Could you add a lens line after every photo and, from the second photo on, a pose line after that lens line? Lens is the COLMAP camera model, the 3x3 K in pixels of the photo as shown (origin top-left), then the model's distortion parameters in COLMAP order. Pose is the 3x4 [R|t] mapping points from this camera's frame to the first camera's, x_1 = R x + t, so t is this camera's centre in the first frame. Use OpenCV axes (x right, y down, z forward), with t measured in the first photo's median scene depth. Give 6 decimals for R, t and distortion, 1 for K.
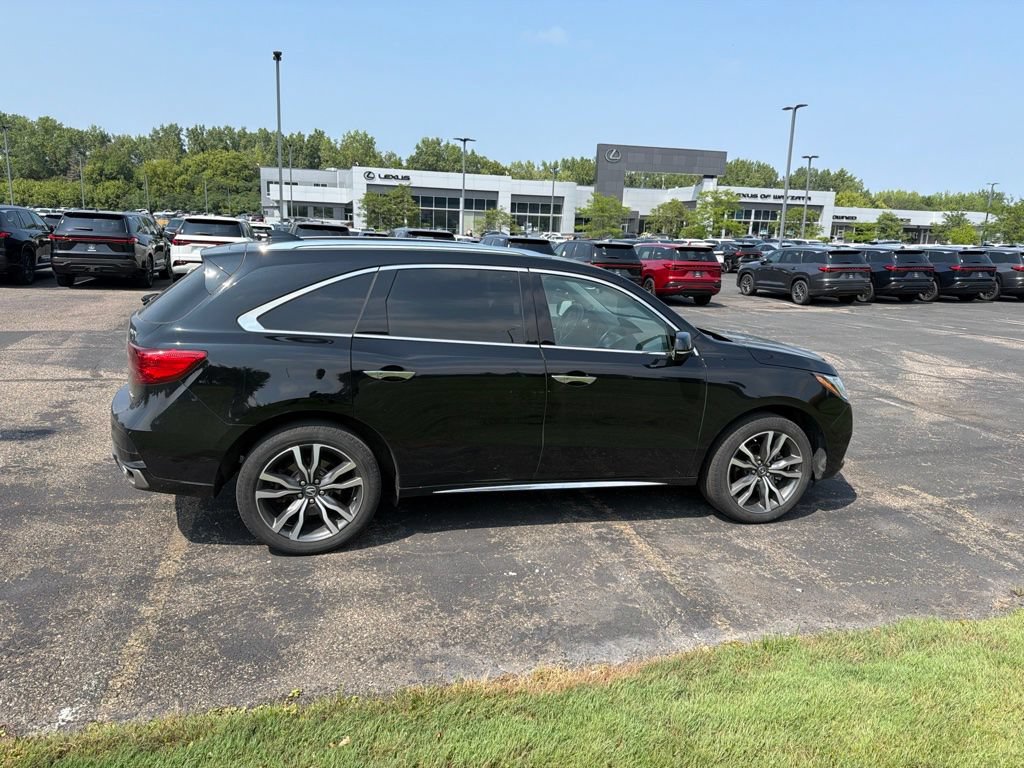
lens RADIAL K [[715.9, 0, 513.0], [0, 715.9, 393.4], [0, 0, 1]] dist [0.067896, -0.093318]
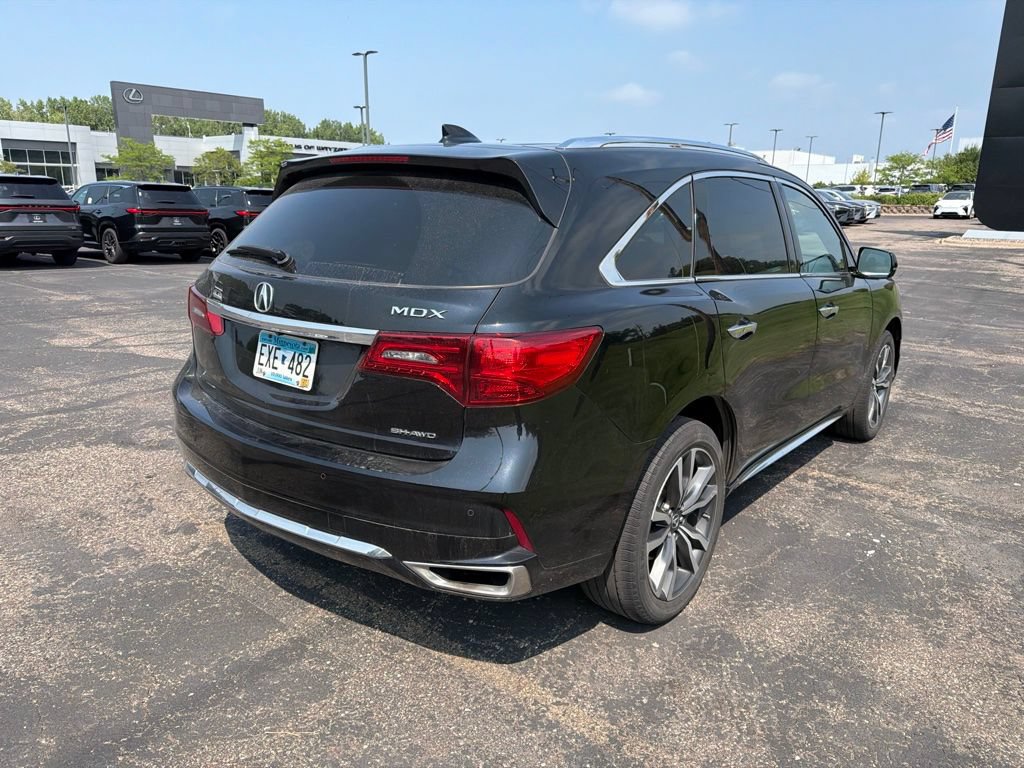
lens RADIAL K [[730.3, 0, 518.7], [0, 730.3, 378.4], [0, 0, 1]] dist [0.003662, -0.007609]
pose [[0.811326, -0.164010, 0.561116, -0.624963], [0.142425, 0.986372, 0.082374, -0.057100], [-0.566979, 0.013084, 0.823628, 0.441791]]
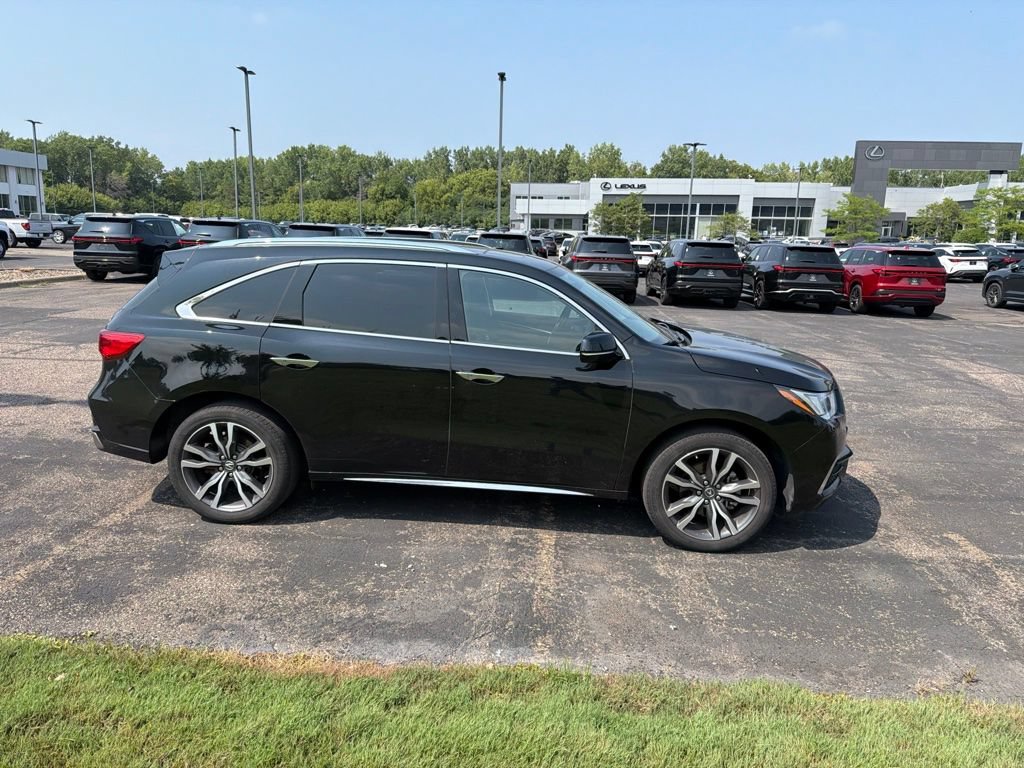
lens RADIAL K [[714.6, 0, 512.4], [0, 714.6, 383.2], [0, 0, 1]] dist [0.068673, -0.096686]
pose [[0.943751, 0.052629, -0.326443, 0.397767], [-0.060745, 0.998045, -0.014713, 0.000557], [0.325030, 0.033715, 0.945103, 0.081052]]
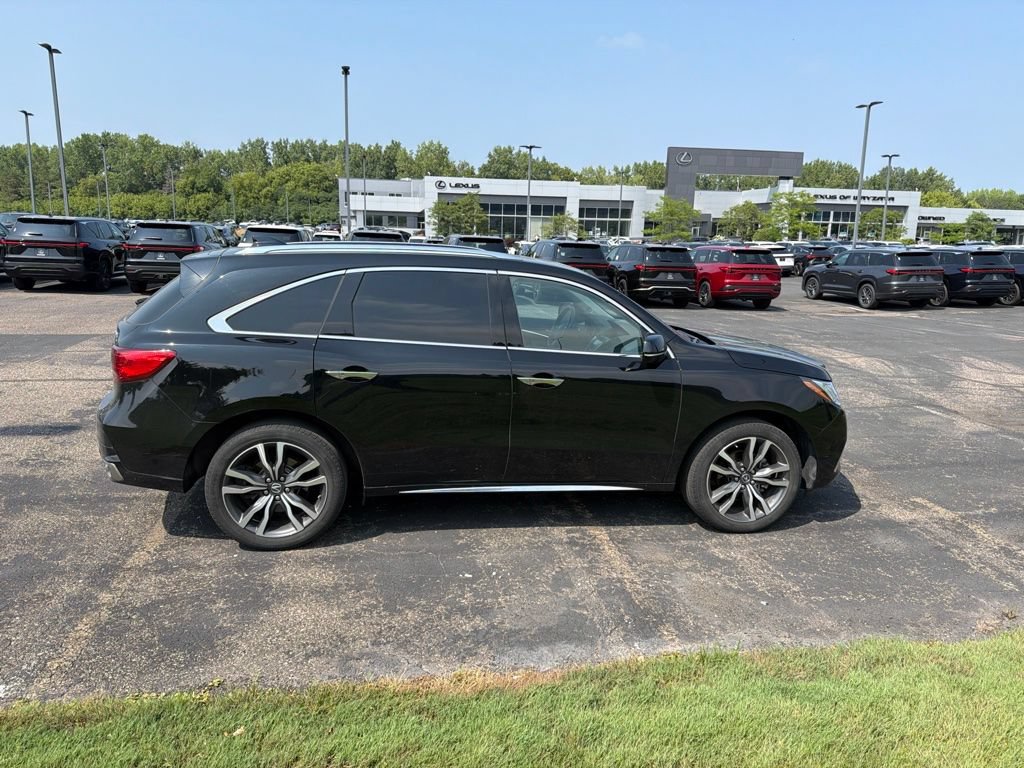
lens RADIAL K [[715.8, 0, 513.0], [0, 715.8, 385.6], [0, 0, 1]] dist [0.068307, -0.096999]
pose [[0.995010, 0.008768, -0.099392, 0.129782], [-0.010545, 0.999794, -0.017370, 0.003148], [0.099220, 0.018332, 0.994897, 0.006074]]
